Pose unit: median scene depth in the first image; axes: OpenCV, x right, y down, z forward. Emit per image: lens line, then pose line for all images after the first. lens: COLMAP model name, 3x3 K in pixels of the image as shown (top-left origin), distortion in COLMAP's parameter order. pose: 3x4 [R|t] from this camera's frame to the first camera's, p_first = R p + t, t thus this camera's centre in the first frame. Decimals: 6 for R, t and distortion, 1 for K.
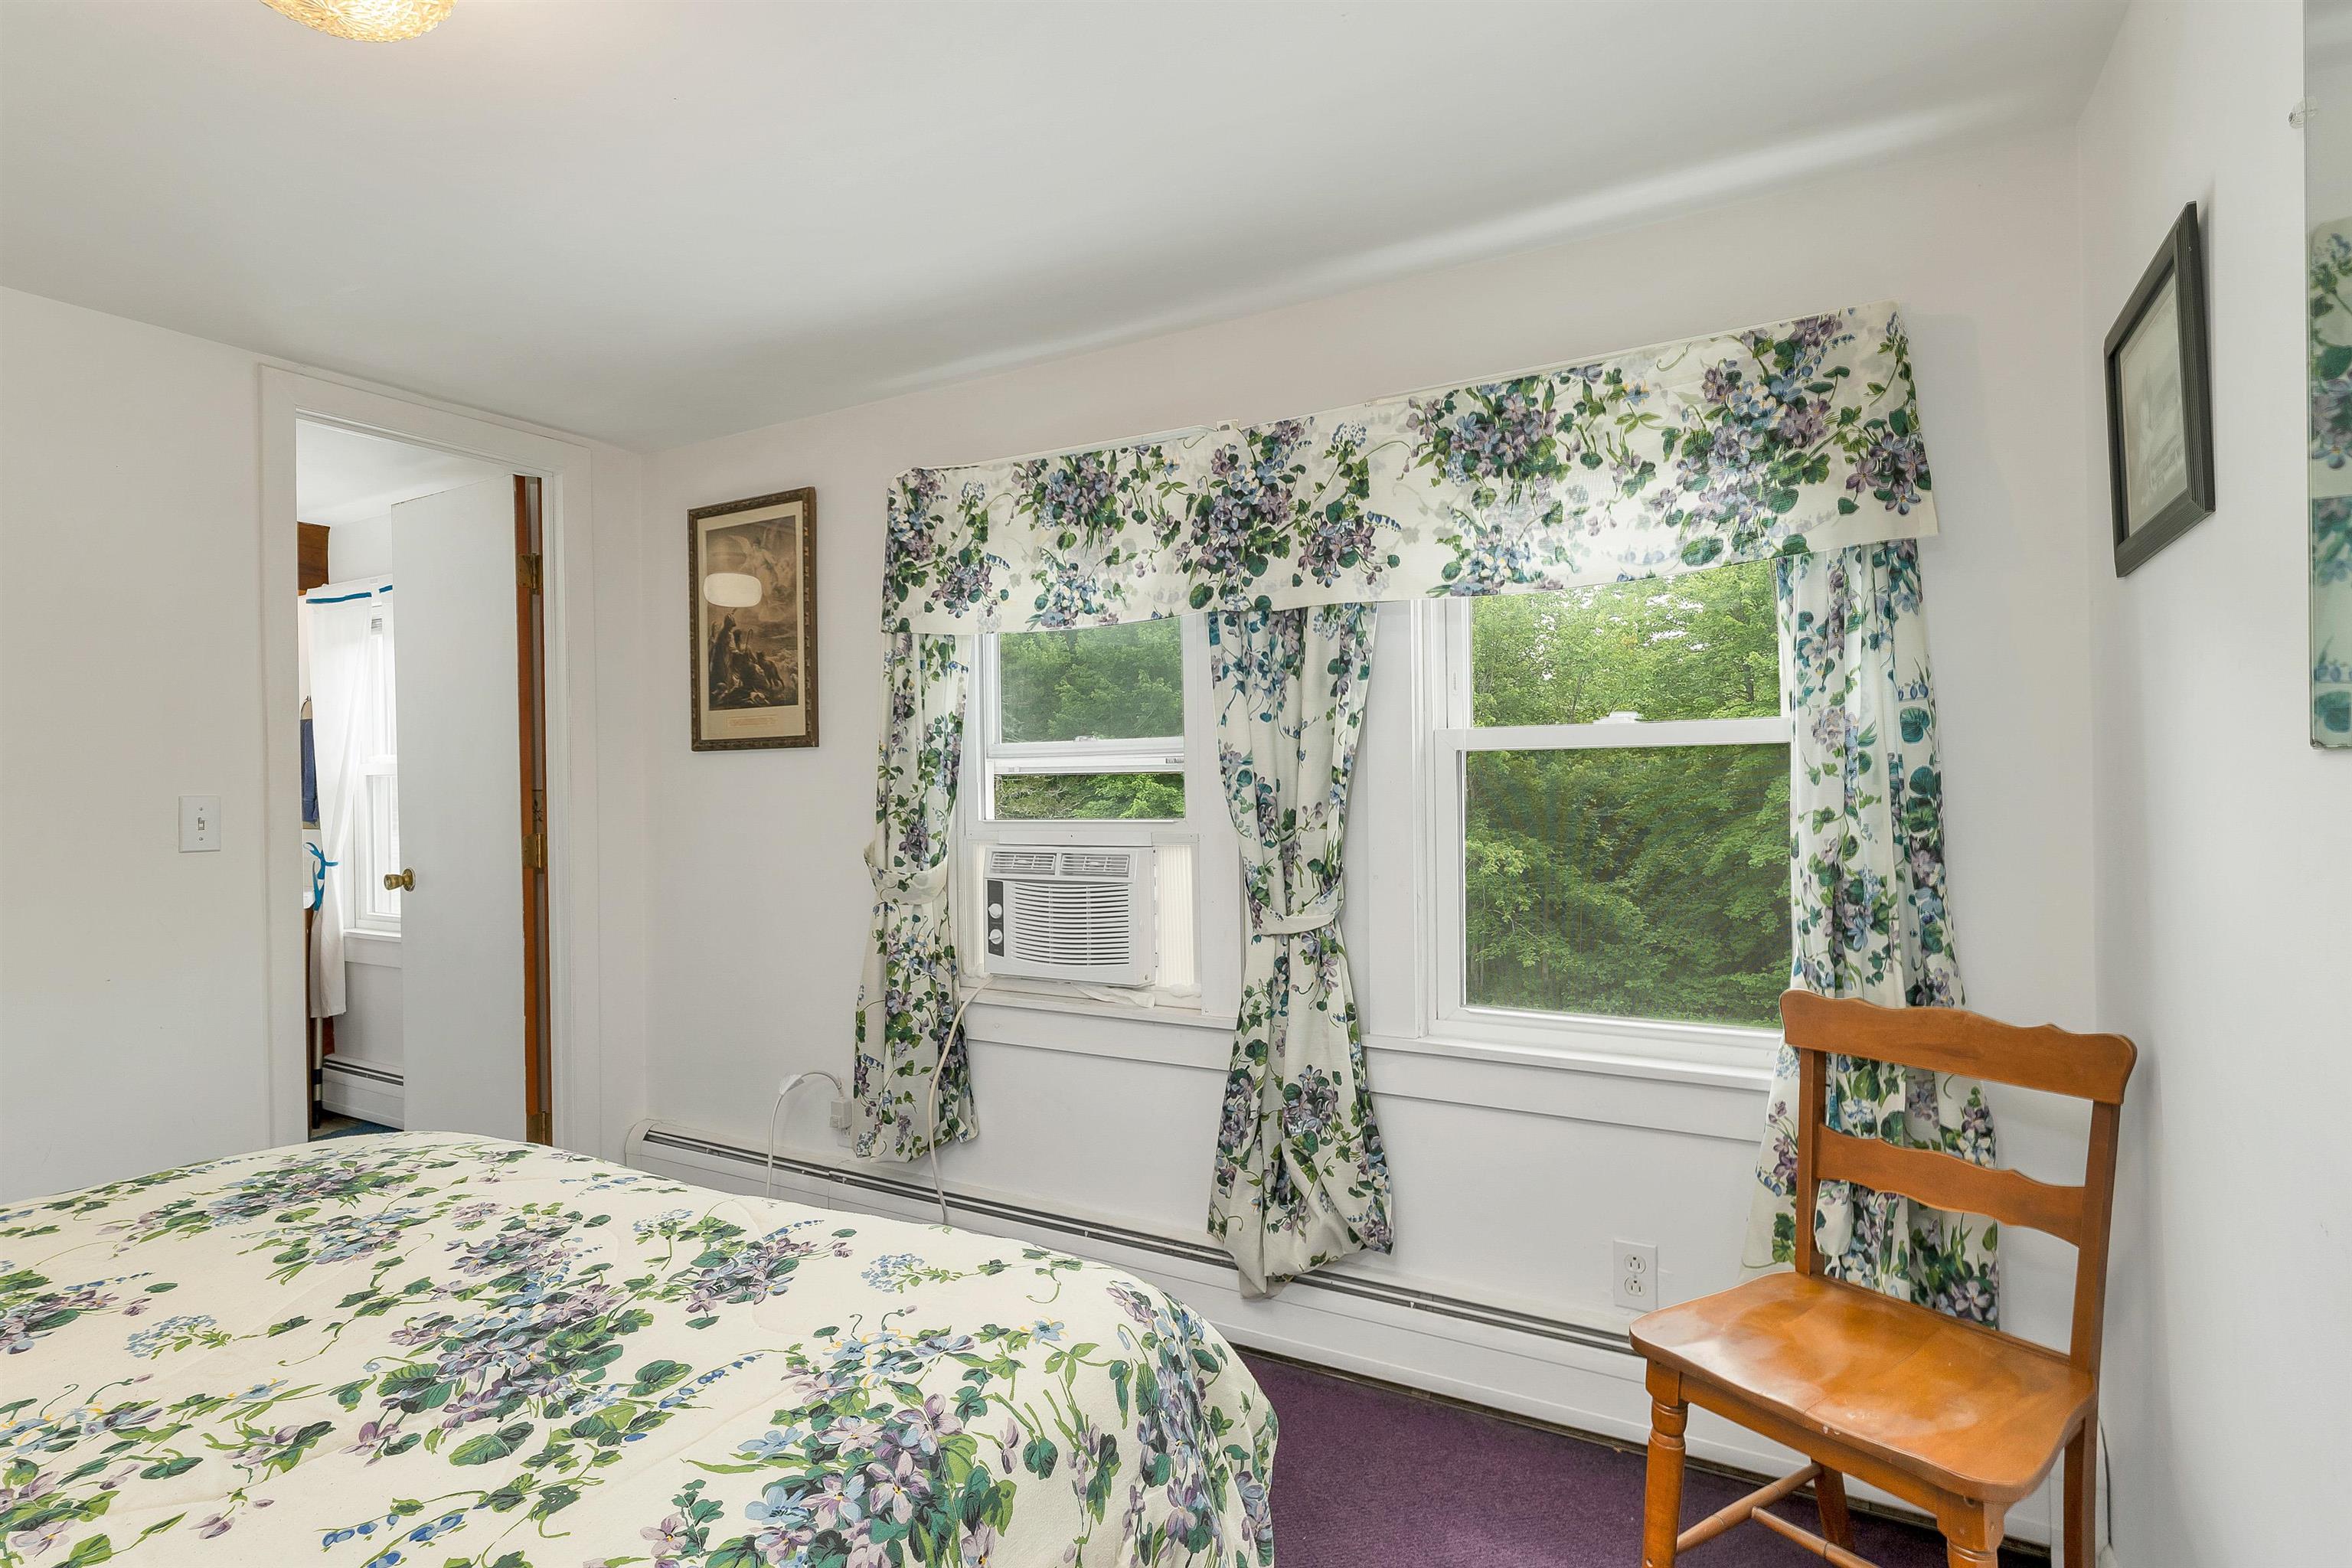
lens RADIAL K [[1158.6, 0, 1167.2], [0, 1158.6, 787.9], [0, 0, 1]] dist [-0.001075, 0.001154]
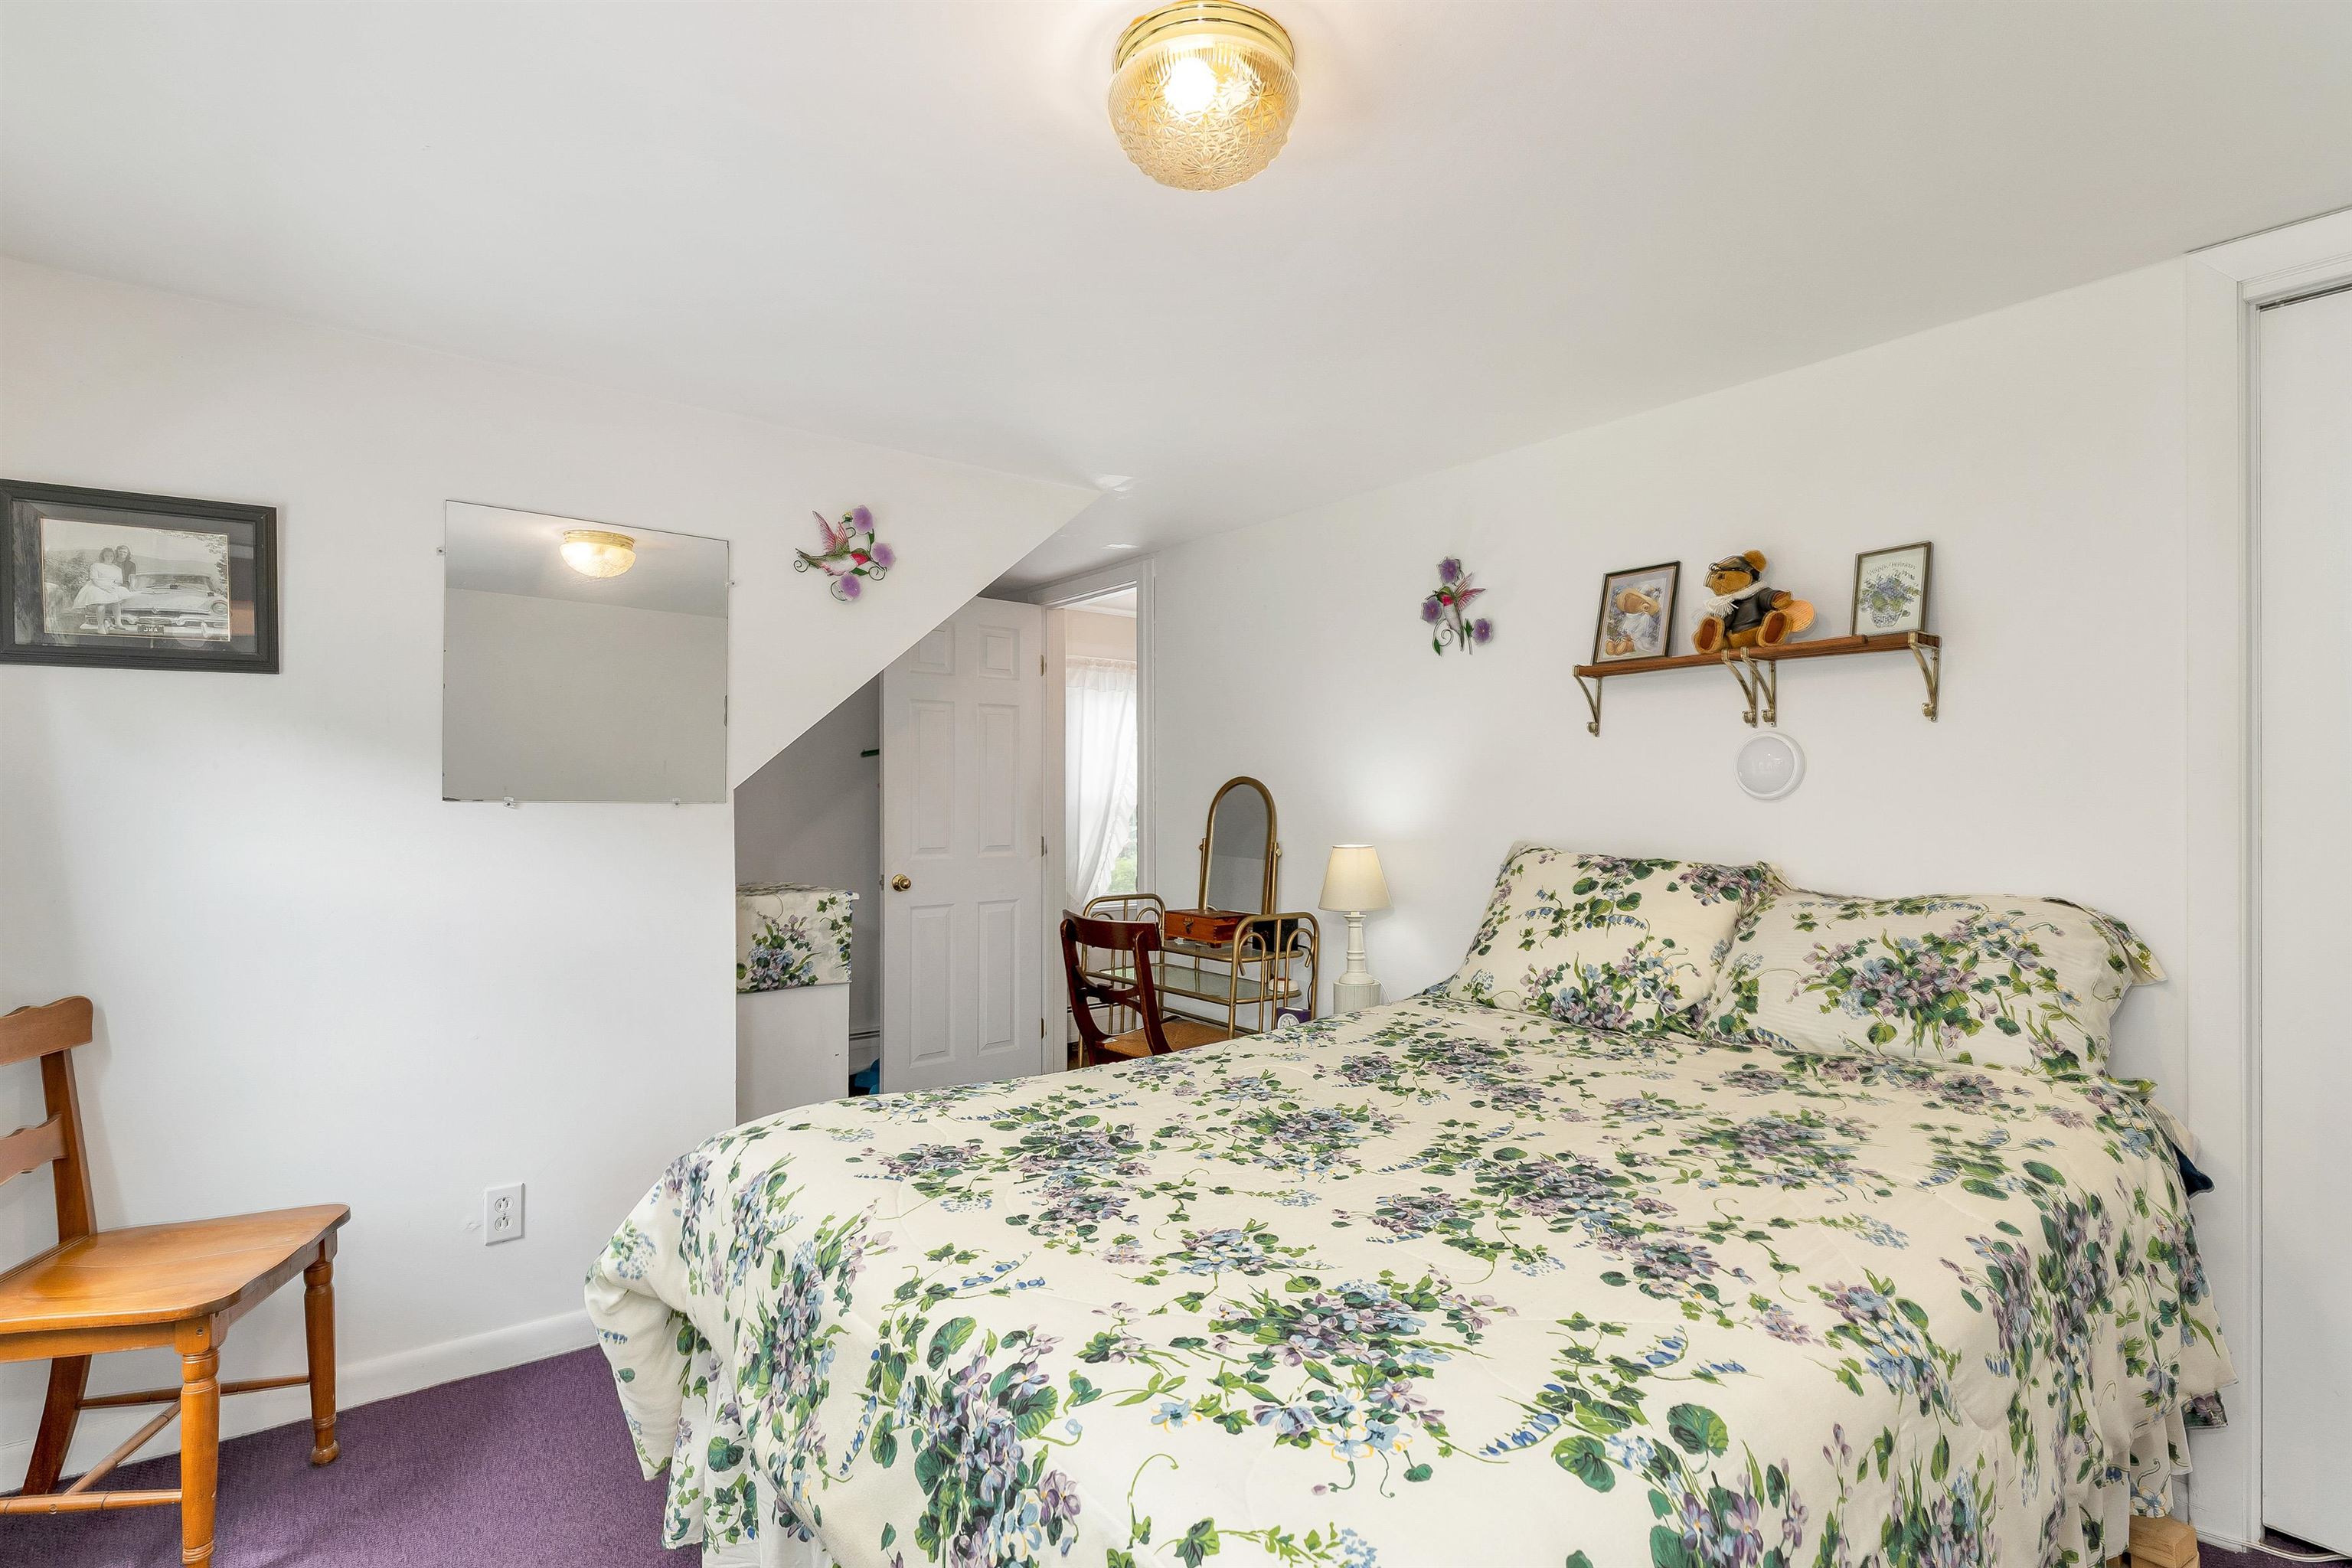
lens RADIAL K [[1158.6, 0, 1172.2], [0, 1158.6, 792.5], [0, 0, 1]] dist [-0.001075, 0.001154]
pose [[-0.922427, 0.017248, 0.385786, -0.617063], [0.019034, 0.999819, 0.000810, -0.011366], [-0.385702, 0.008090, -0.922588, 1.140457]]
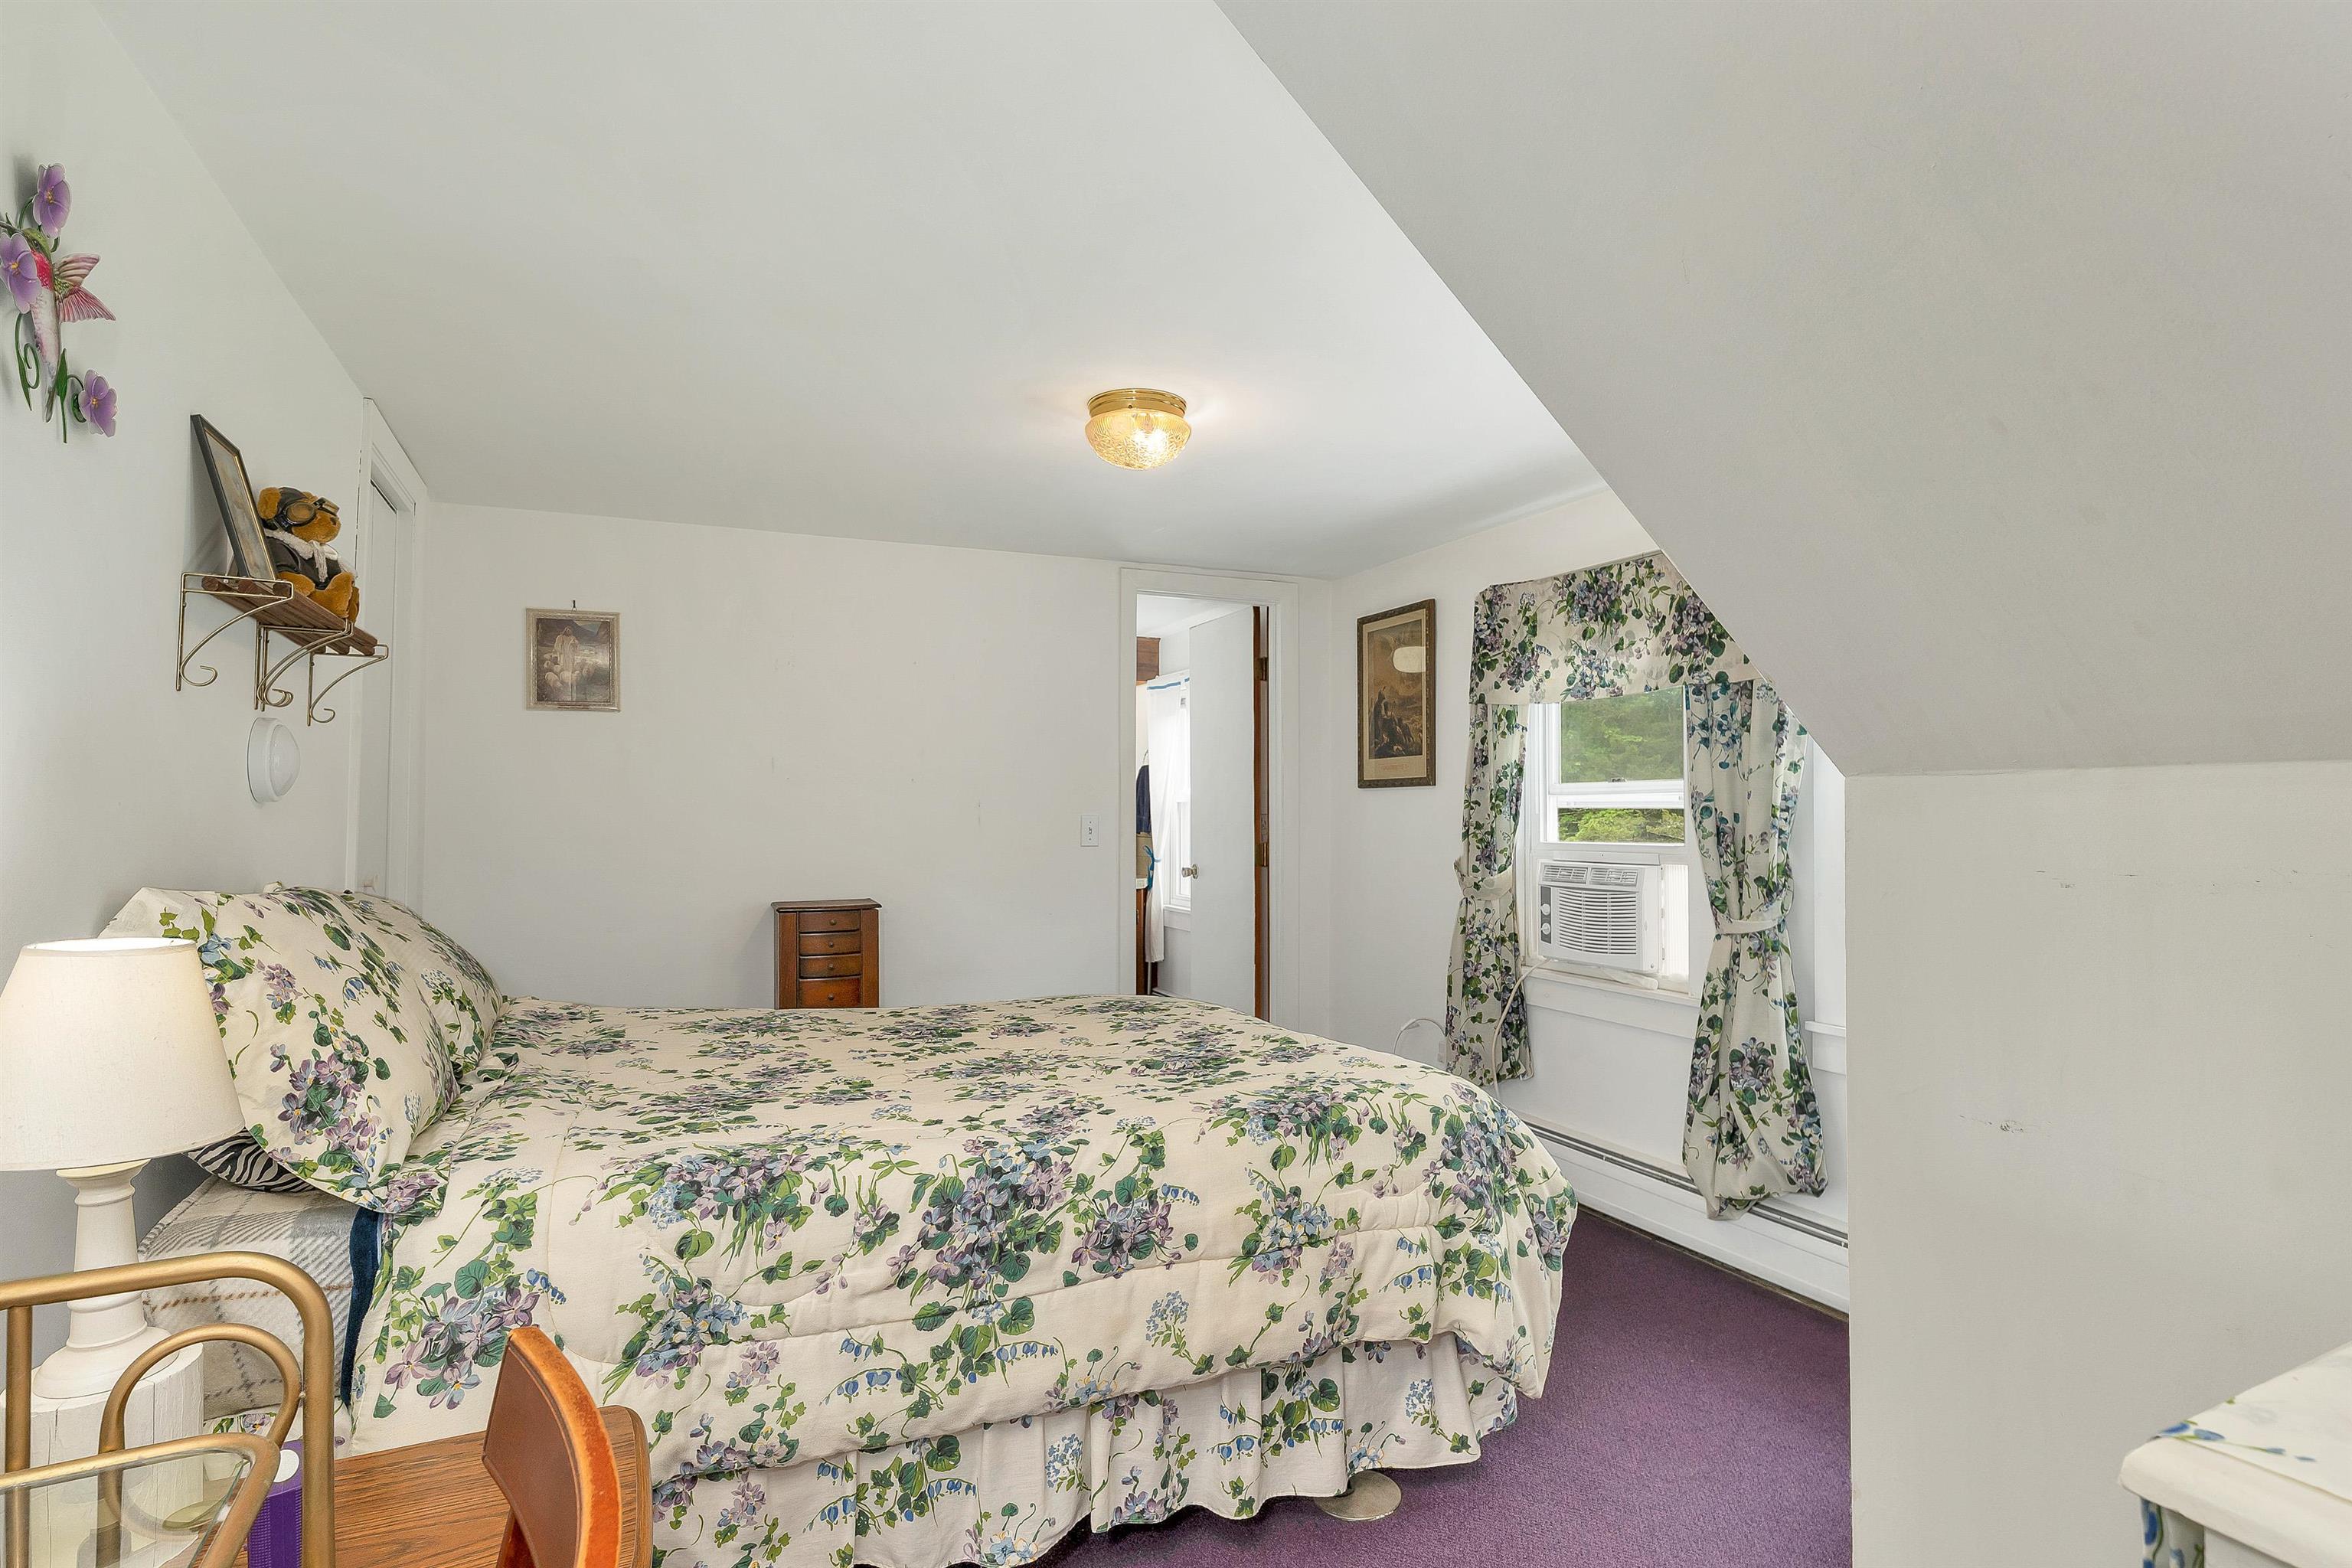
lens RADIAL K [[1158.6, 0, 1182.7], [0, 1158.6, 794.2], [0, 0, 1]] dist [-0.001075, 0.001154]
pose [[0.813936, 0.003648, -0.580943, 0.342476], [-0.013947, 0.999815, -0.013262, -0.003077], [0.580787, 0.018897, 0.813836, -0.398489]]
